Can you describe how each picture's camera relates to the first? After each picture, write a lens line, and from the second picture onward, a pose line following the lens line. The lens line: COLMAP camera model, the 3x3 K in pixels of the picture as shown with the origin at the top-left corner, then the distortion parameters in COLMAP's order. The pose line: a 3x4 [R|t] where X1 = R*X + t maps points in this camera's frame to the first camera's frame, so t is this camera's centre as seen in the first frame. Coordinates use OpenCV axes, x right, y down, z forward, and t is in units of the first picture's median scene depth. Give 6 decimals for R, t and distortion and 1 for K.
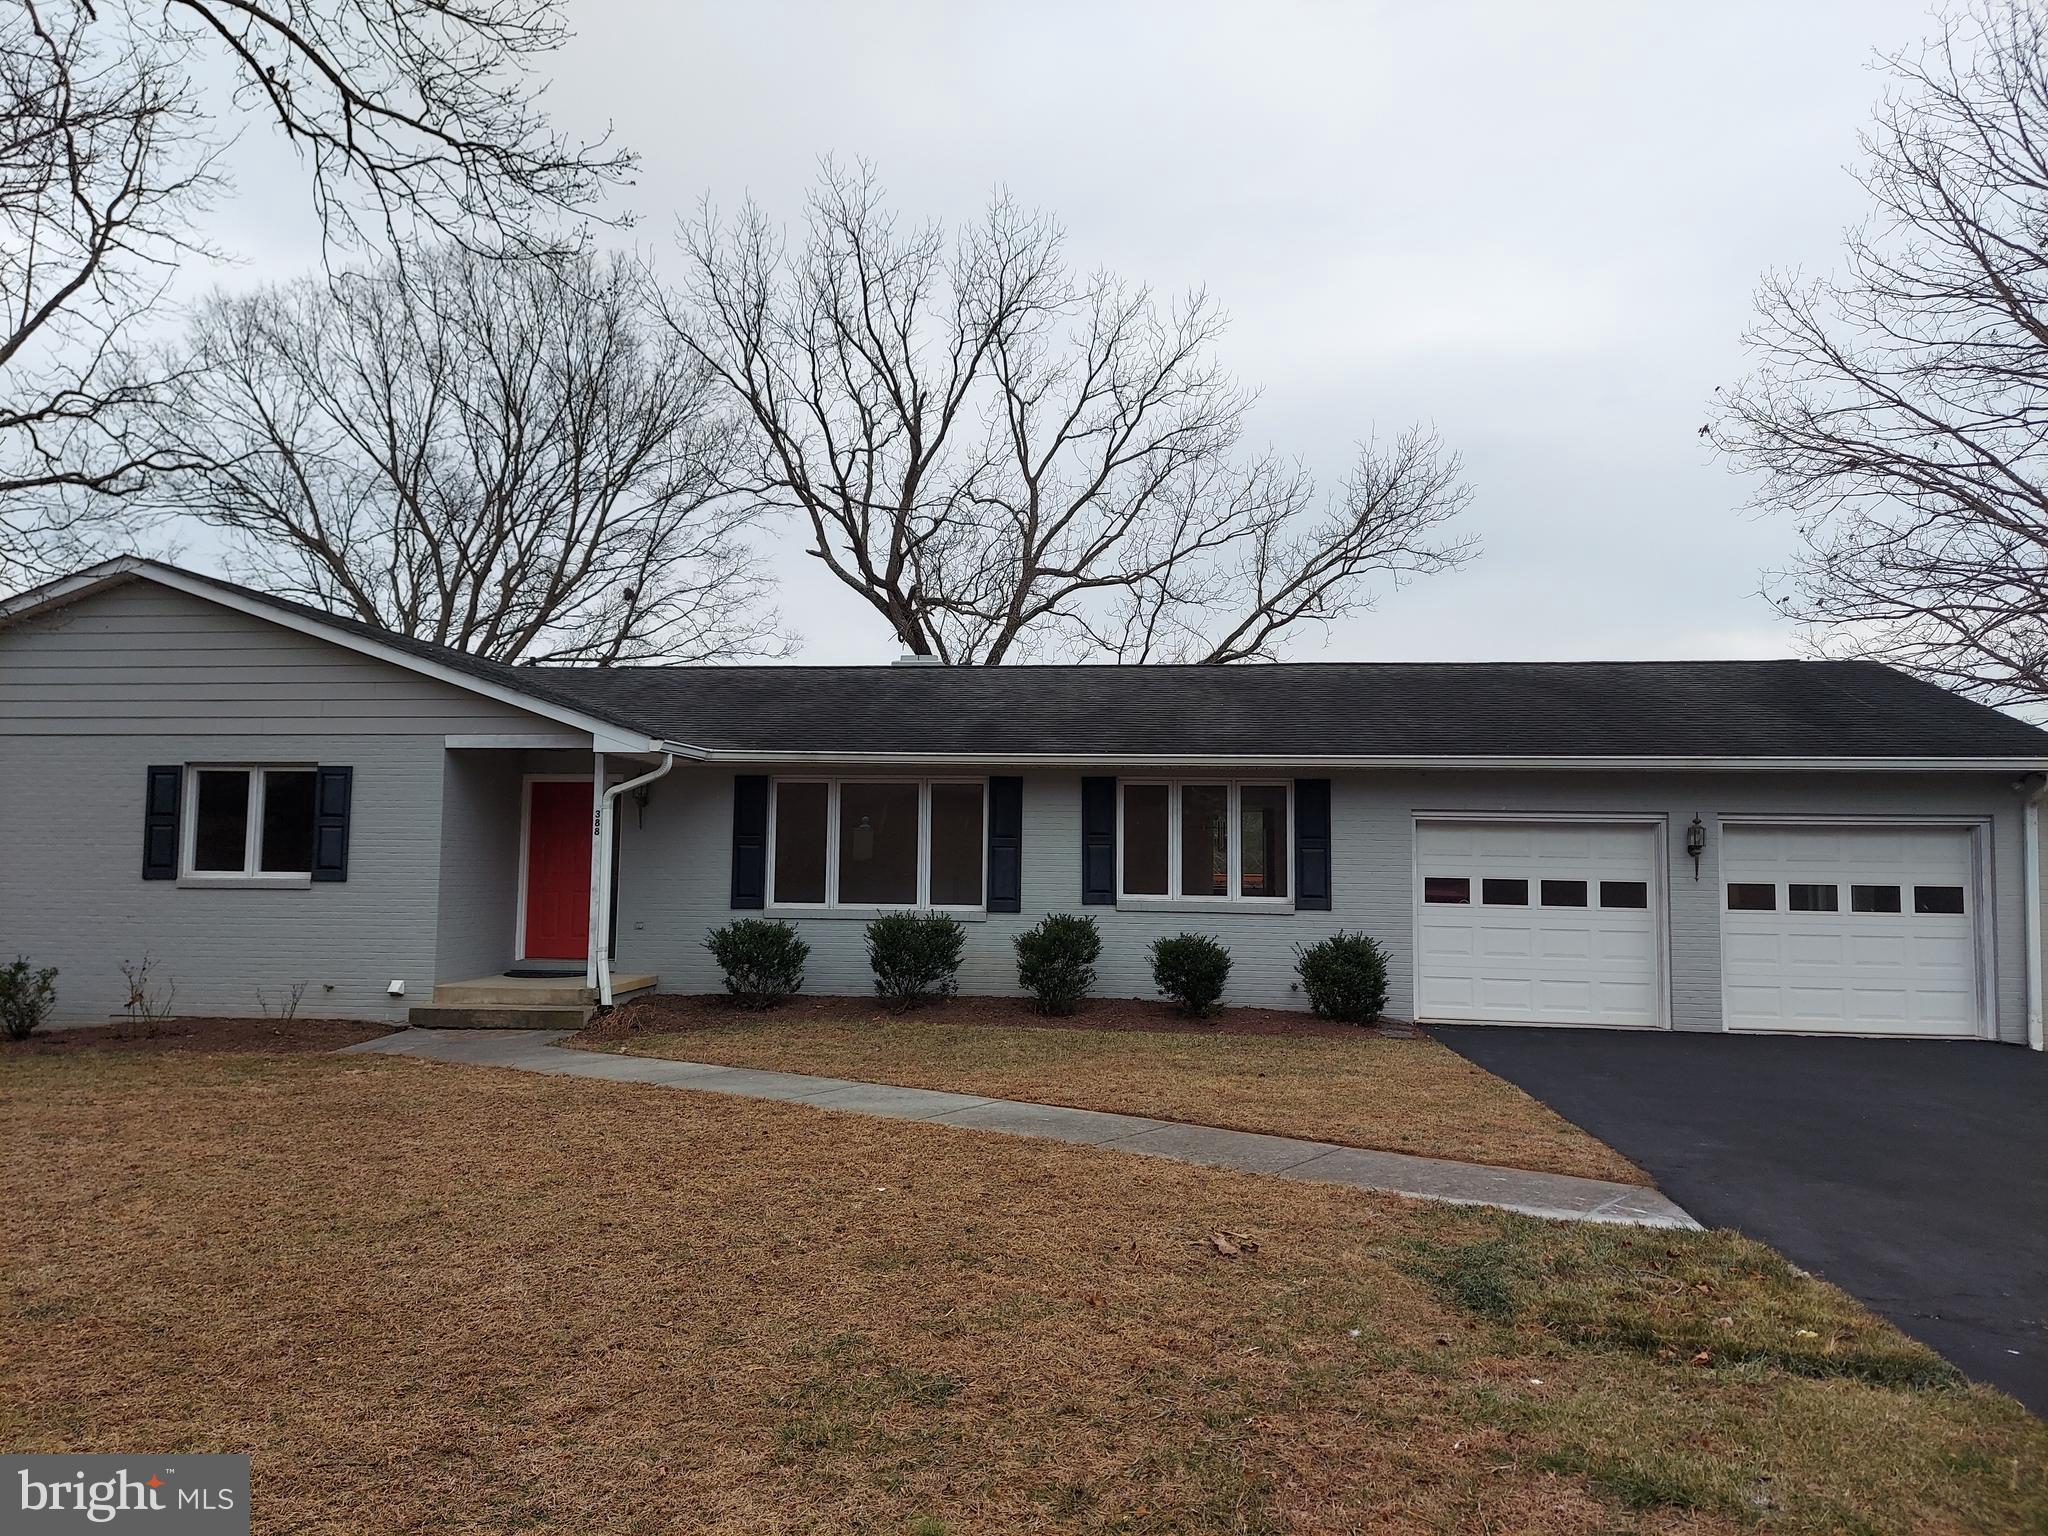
lens RADIAL K [[1447.1, 0, 1053.2], [0, 1447.1, 765.4], [0, 0, 1]] dist [0.103748, -0.111078]
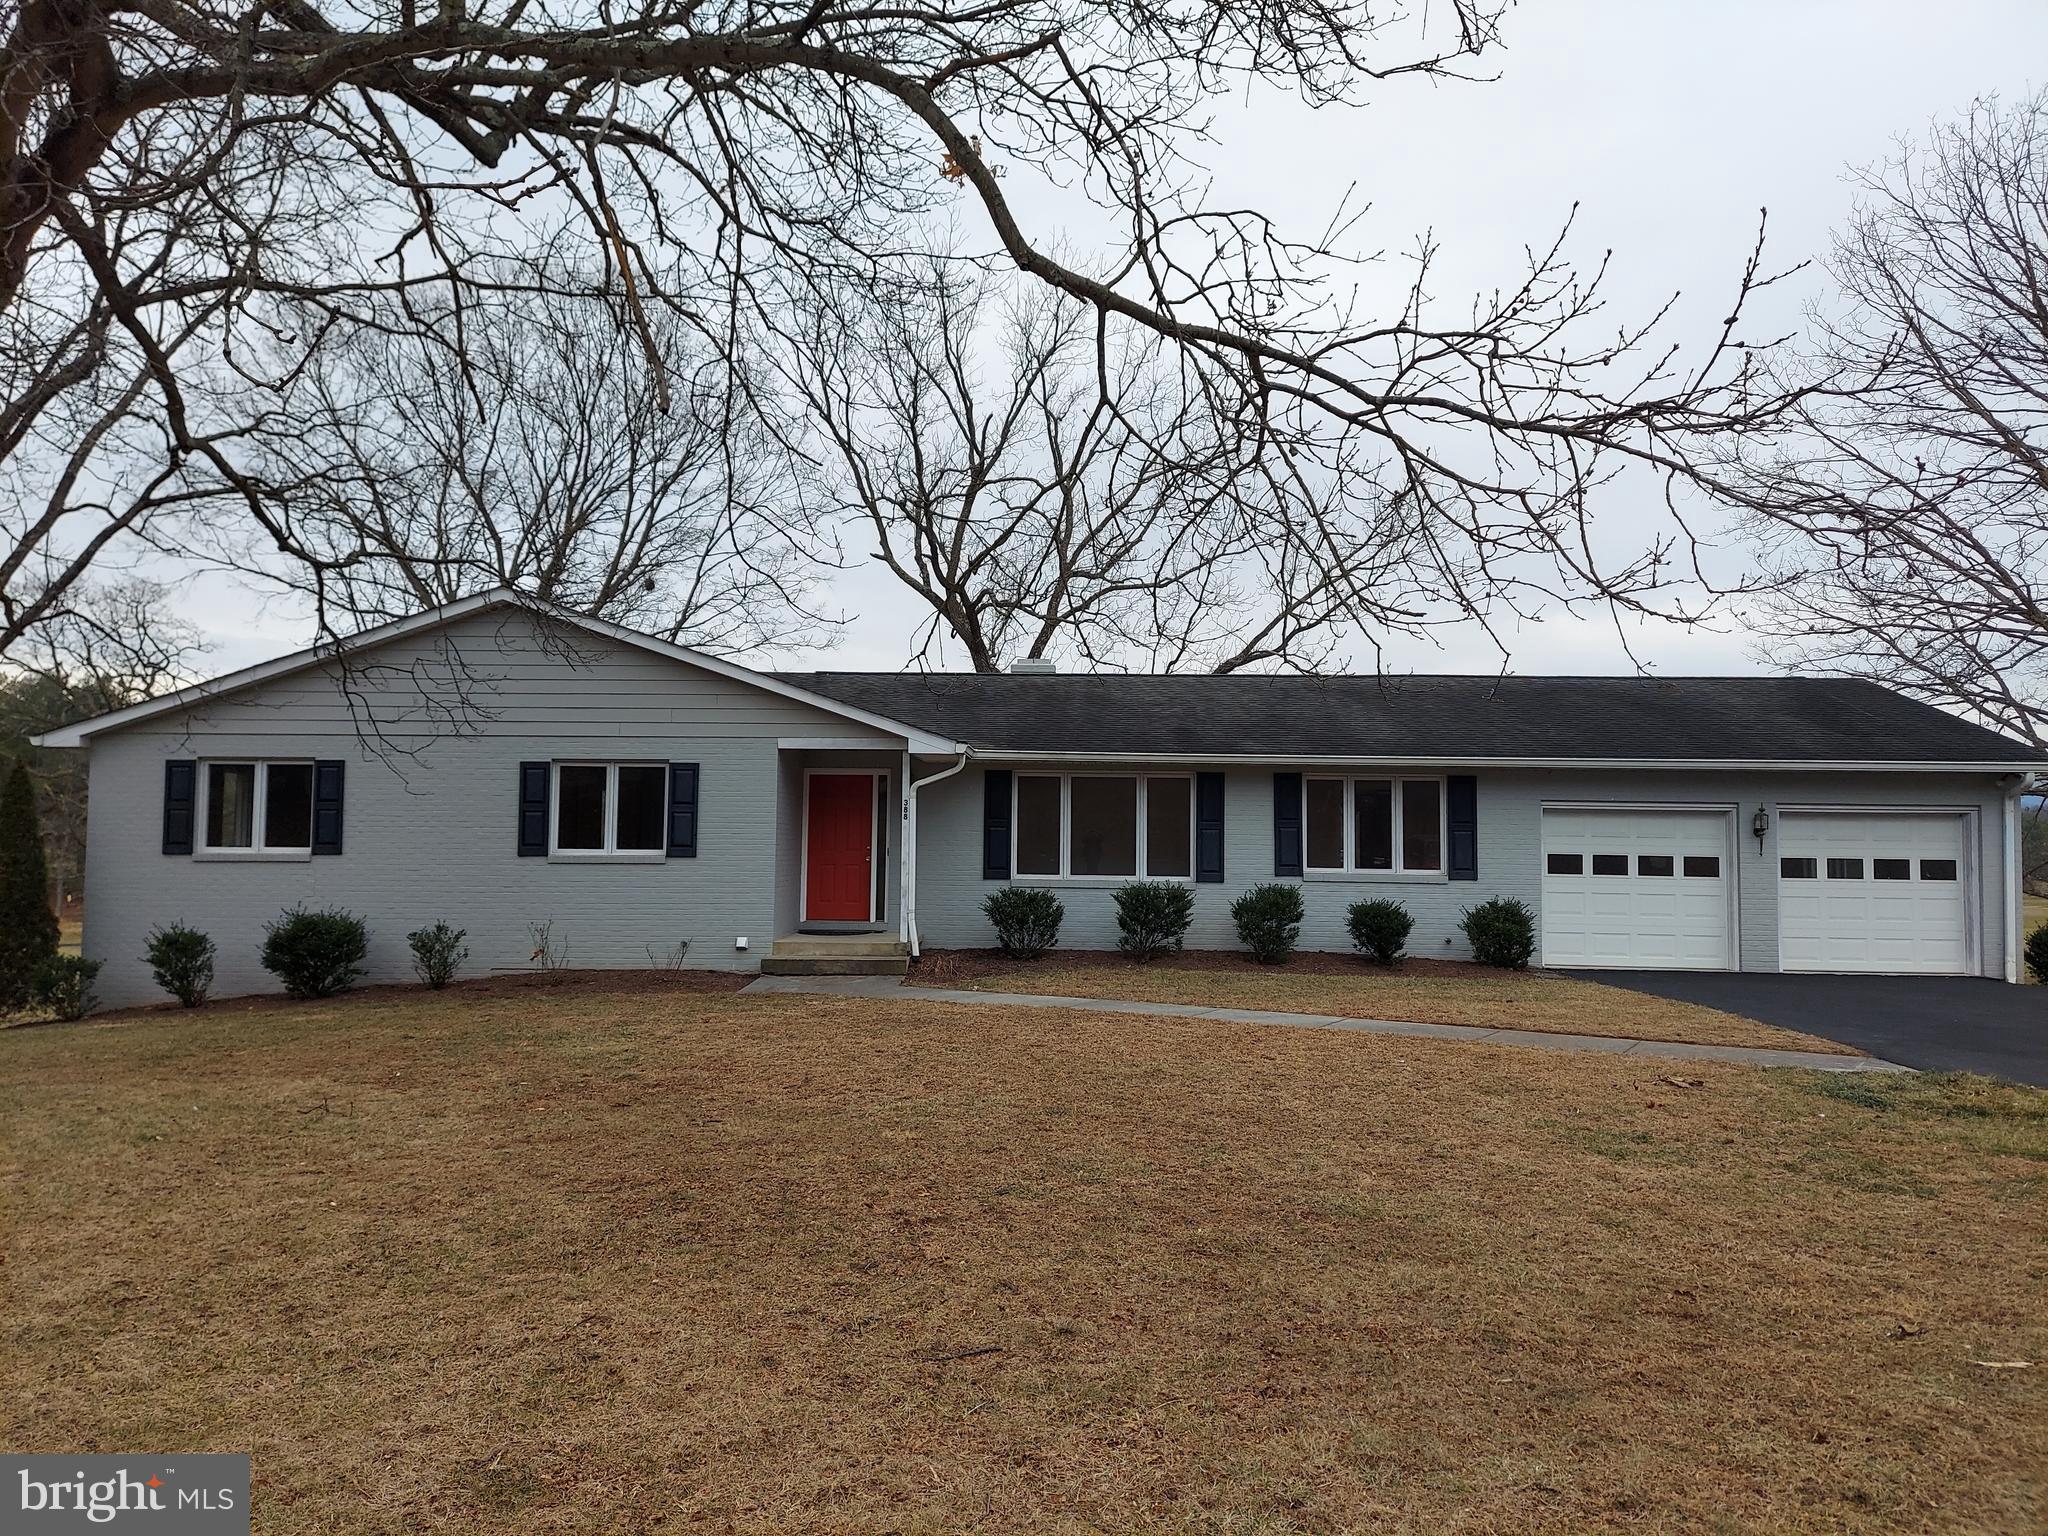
lens RADIAL K [[1469.4, 0, 1012.6], [0, 1469.4, 767.4], [0, 0, 1]] dist [0.100485, -0.111219]
pose [[0.996587, 0.002639, 0.082502, -0.313972], [-0.004422, 0.999761, 0.021433, -0.023295], [-0.082426, -0.021724, 0.996360, -0.241282]]
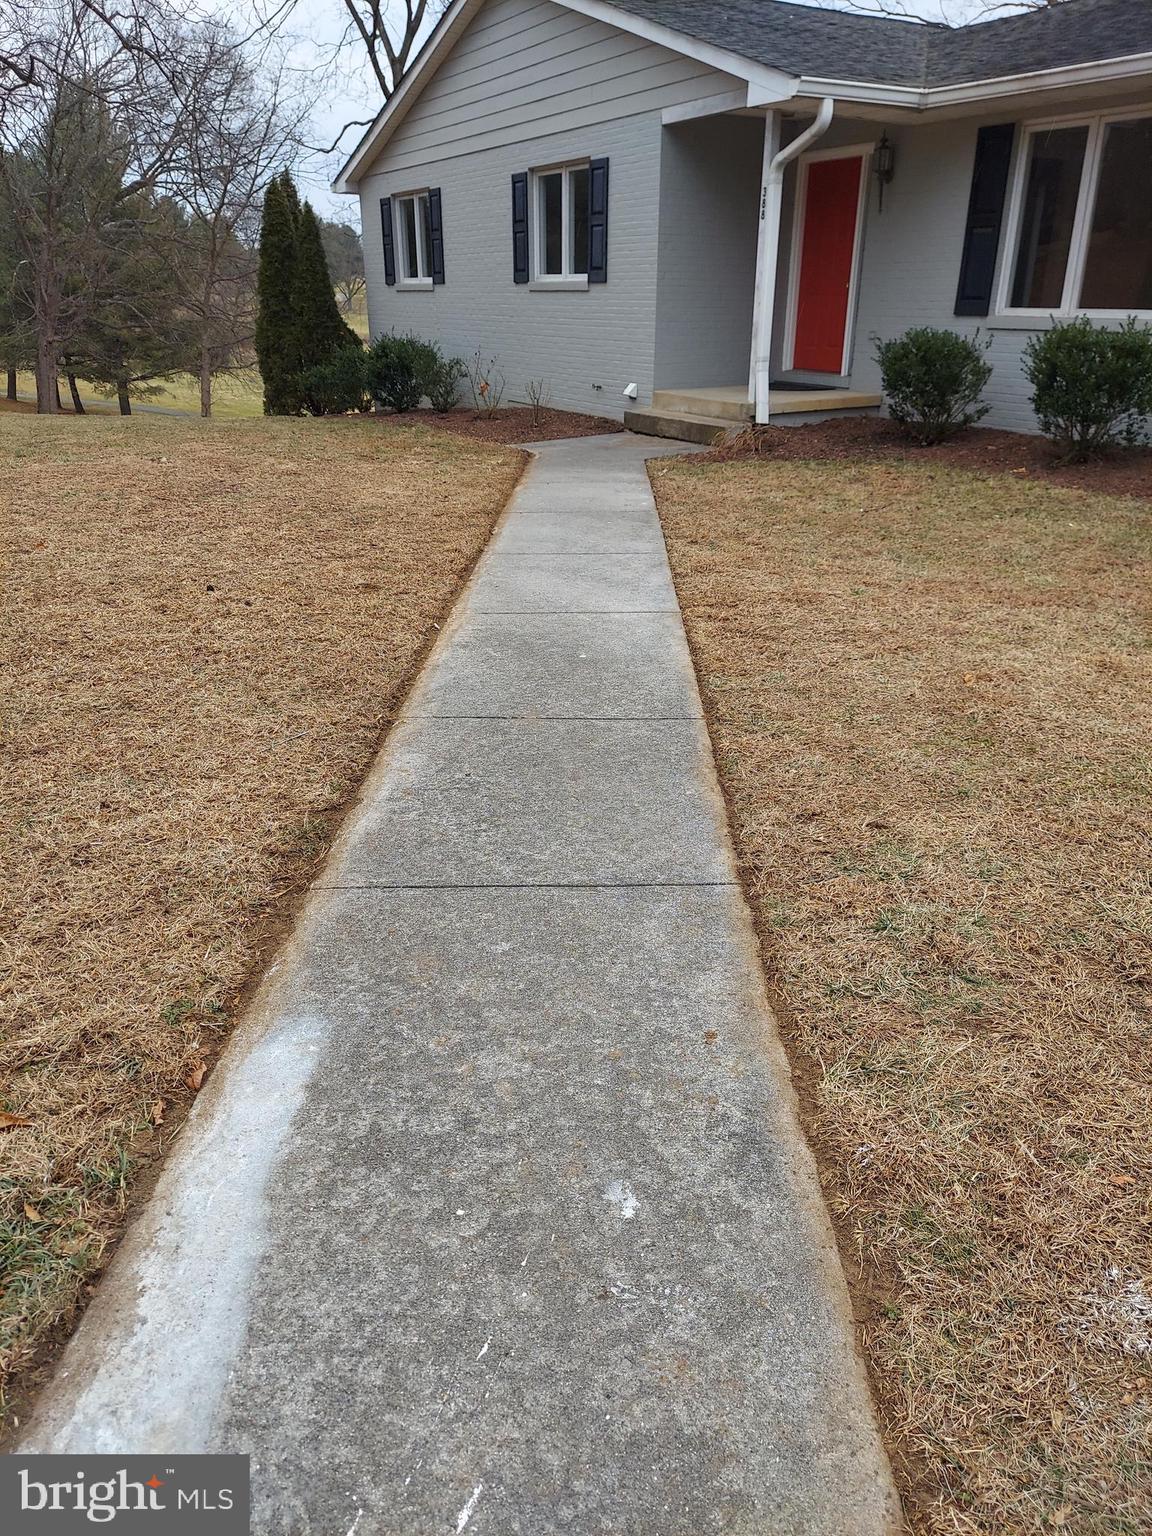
lens RADIAL K [[1098.4, 0, 576.0], [0, 1098.4, 768.0], [0, 0, 1]] dist [0.108220, -0.119716]
pose [[0.604339, 0.305196, -0.735955, 0.208138], [0.054792, 0.905615, 0.420546, 0.055155], [0.794841, -0.294477, 0.530576, 0.442426]]
